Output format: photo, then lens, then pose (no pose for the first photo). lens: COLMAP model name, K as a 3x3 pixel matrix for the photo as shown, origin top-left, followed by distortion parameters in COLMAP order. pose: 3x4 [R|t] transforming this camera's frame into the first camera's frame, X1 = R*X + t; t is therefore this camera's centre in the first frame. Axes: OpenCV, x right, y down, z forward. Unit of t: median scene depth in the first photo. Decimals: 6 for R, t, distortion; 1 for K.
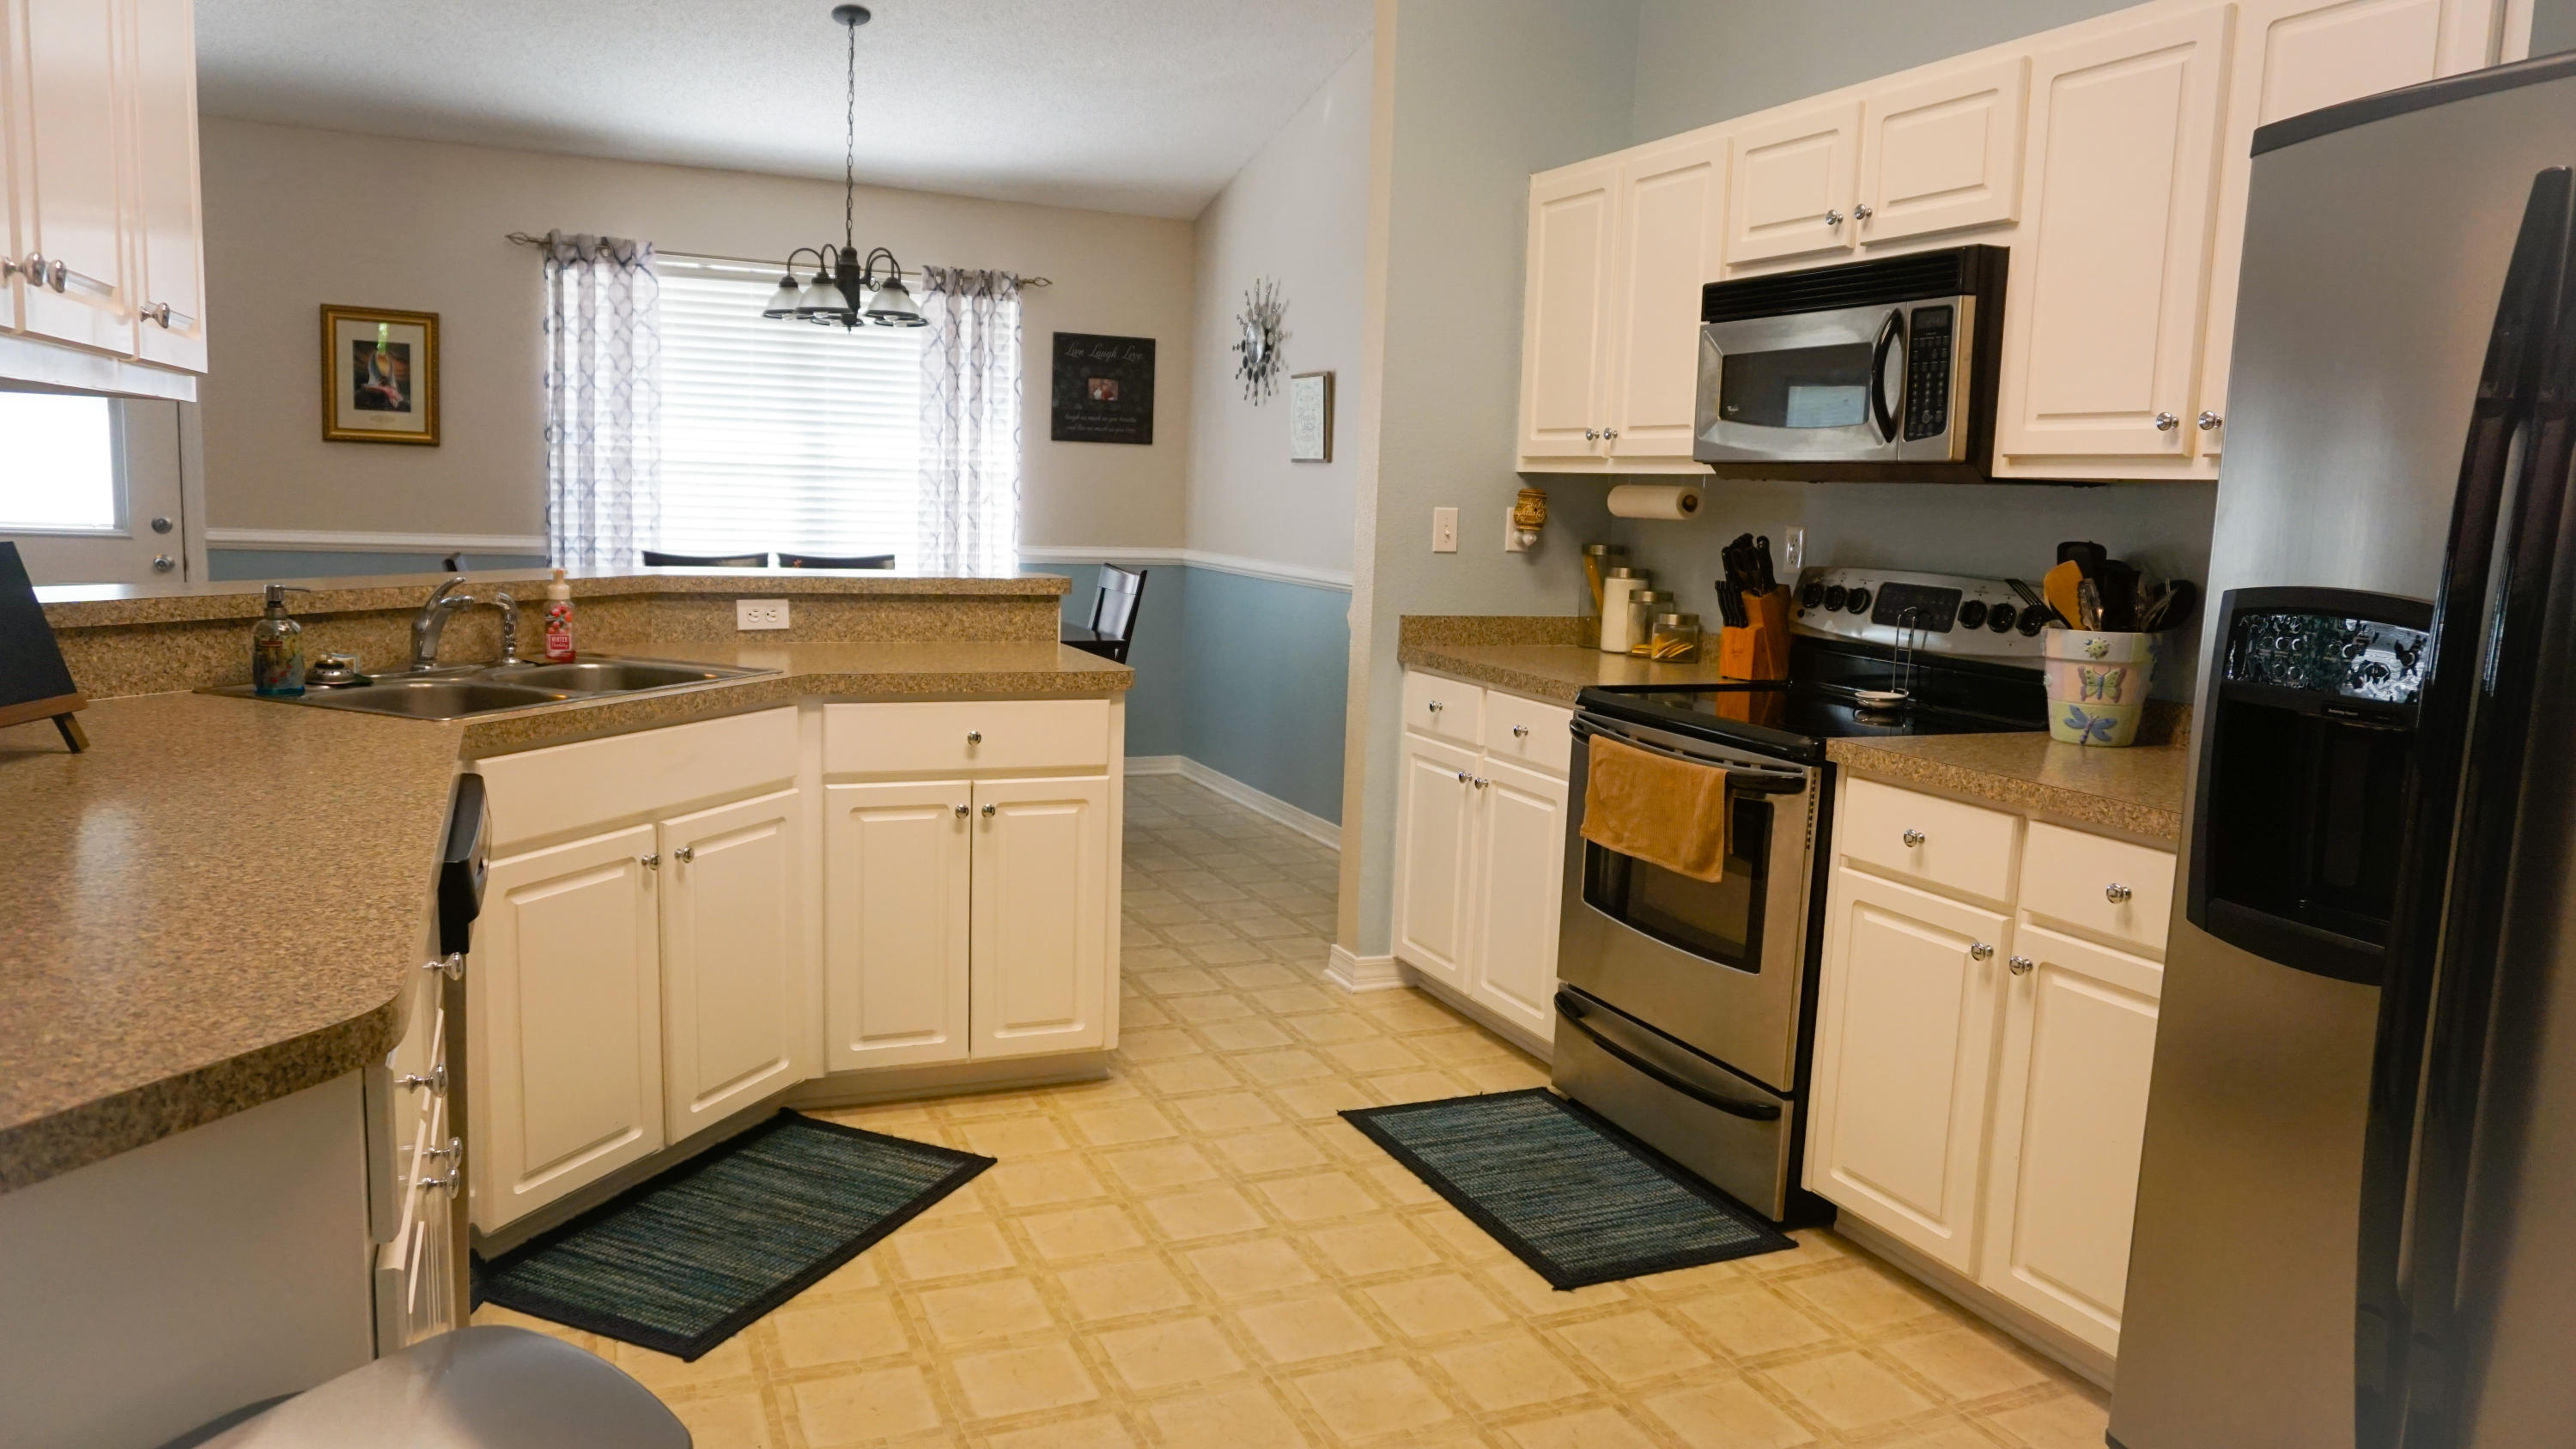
lens RADIAL K [[1720.6, 0, 1288.0], [0, 1720.6, 724.5], [0, 0, 1]] dist [-0.042587, 0.019089]
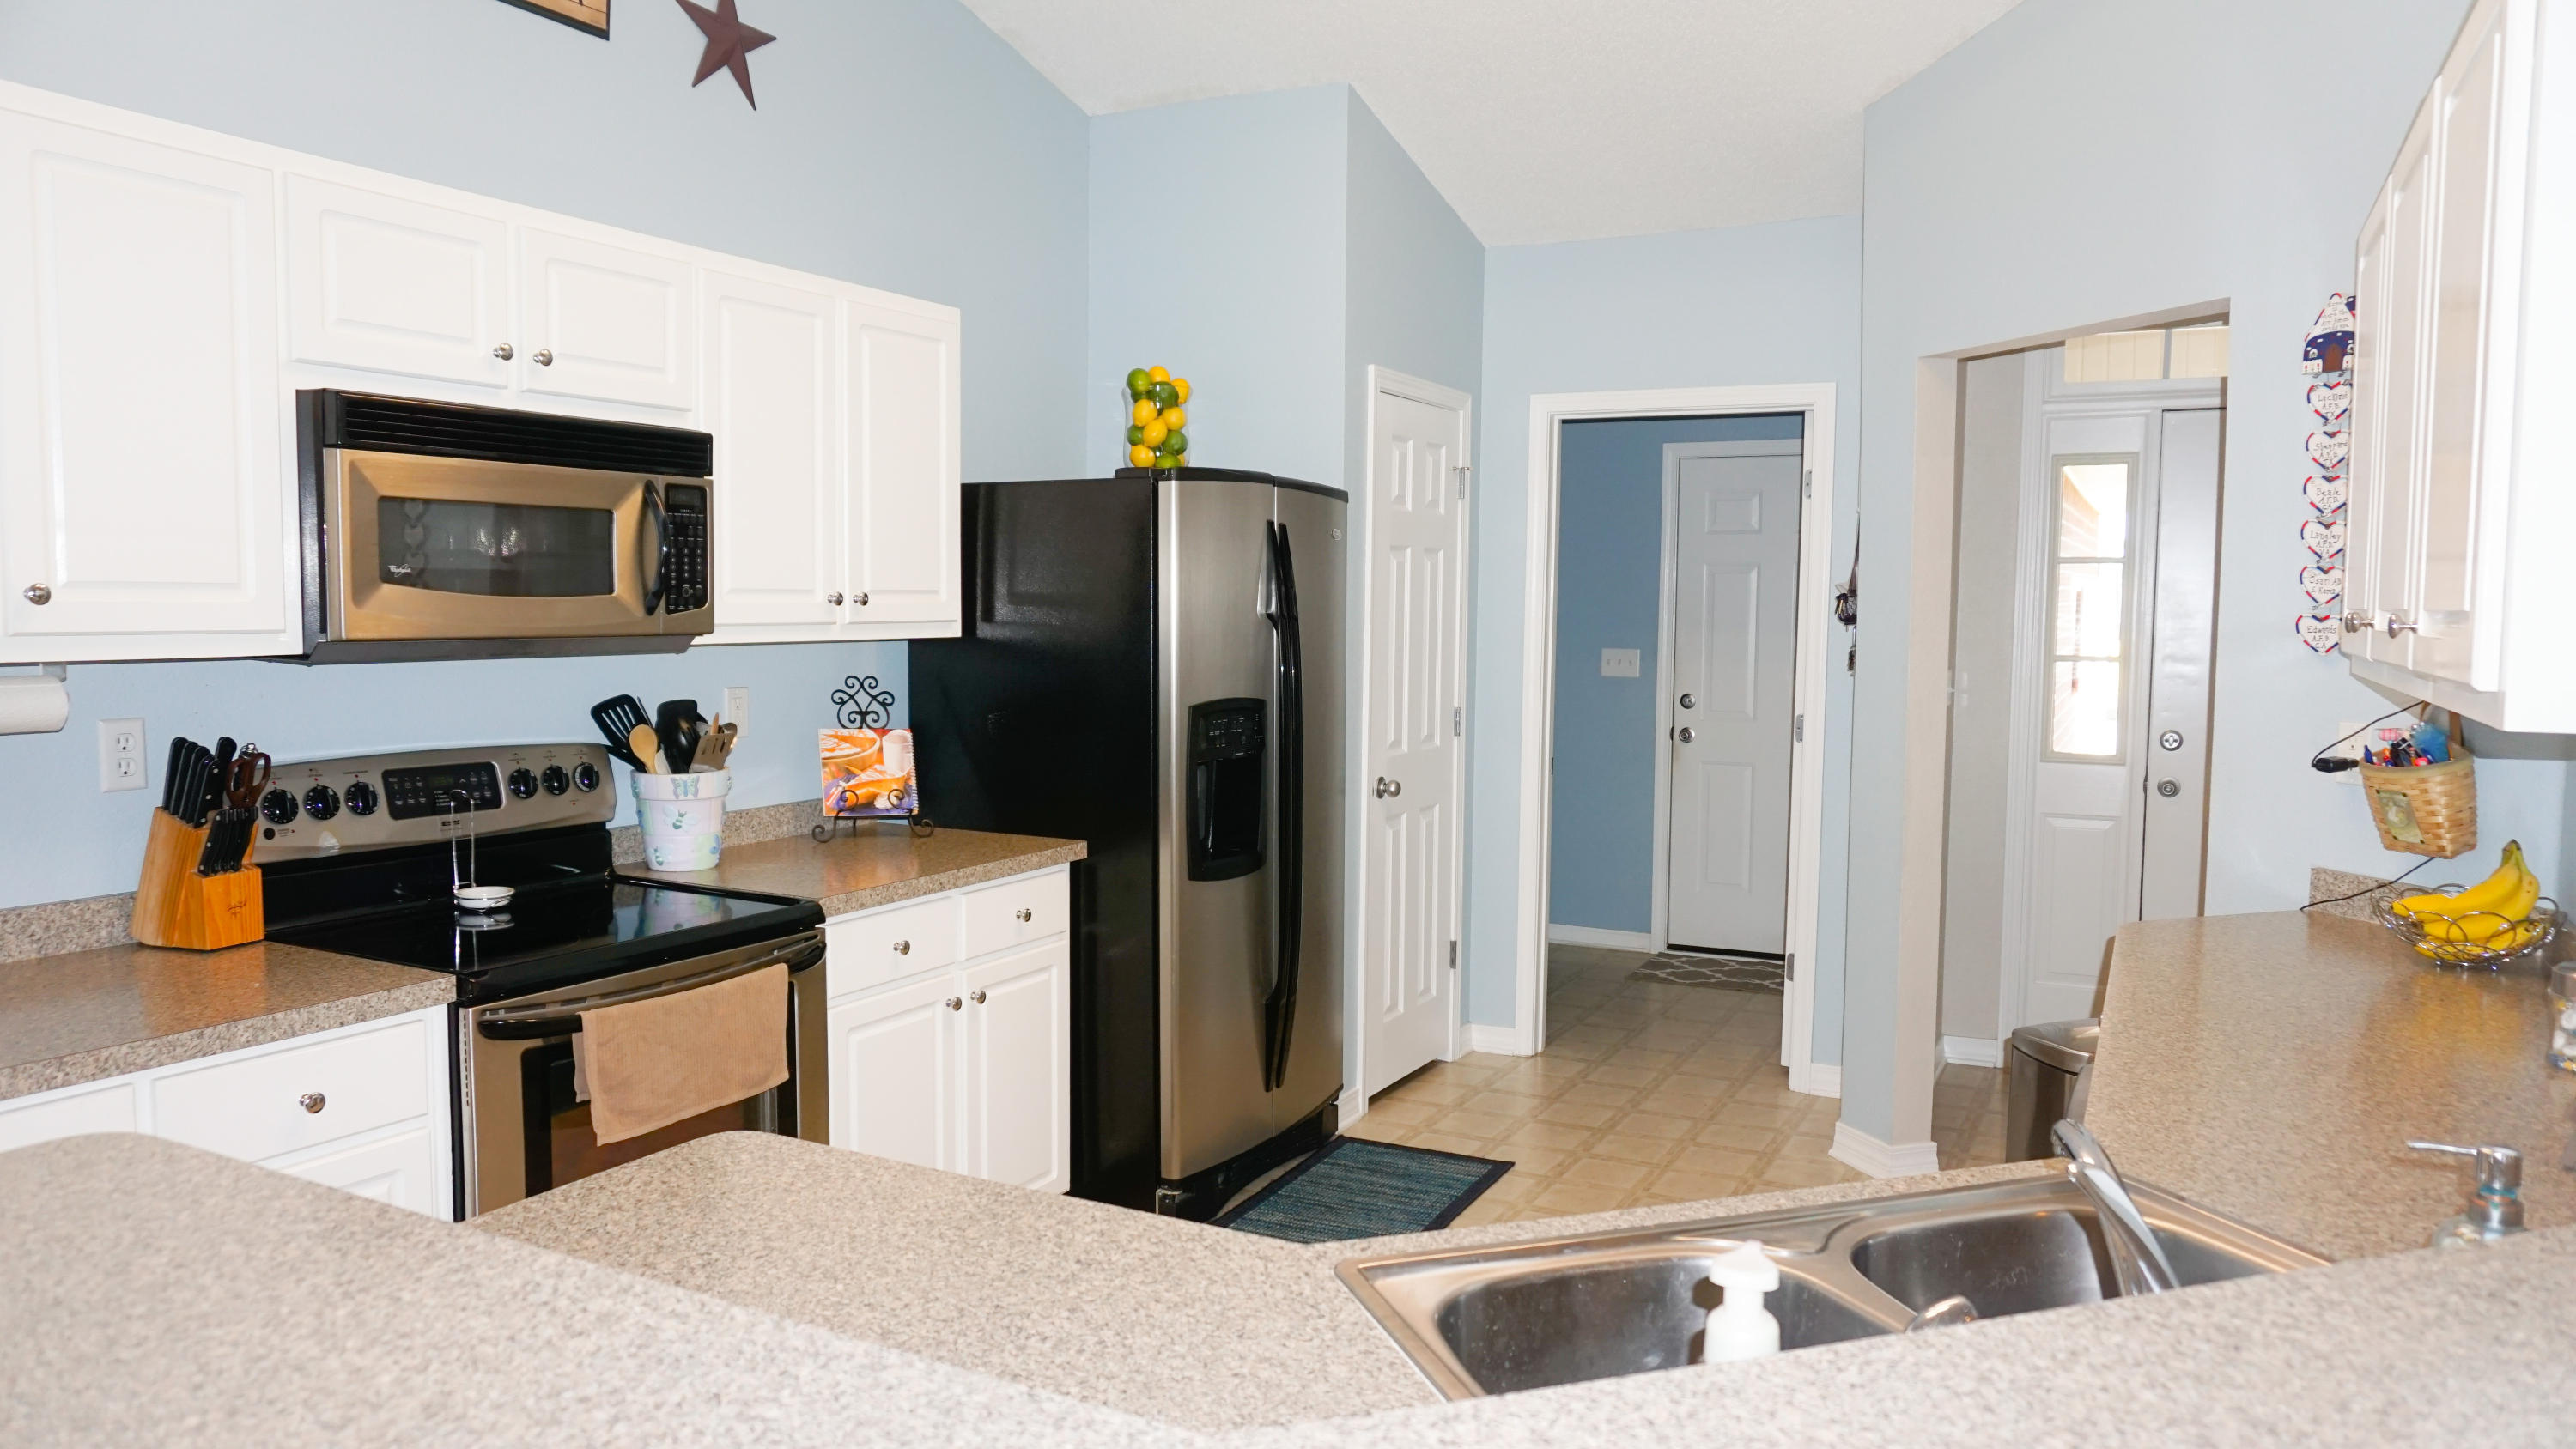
lens RADIAL K [[1720.6, 0, 1288.0], [0, 1720.6, 724.5], [0, 0, 1]] dist [-0.042587, 0.019089]
pose [[-0.630058, -0.099667, 0.770125, -0.356480], [0.069593, 0.980492, 0.183828, -0.143695], [-0.773423, 0.169418, -0.610831, 0.738334]]
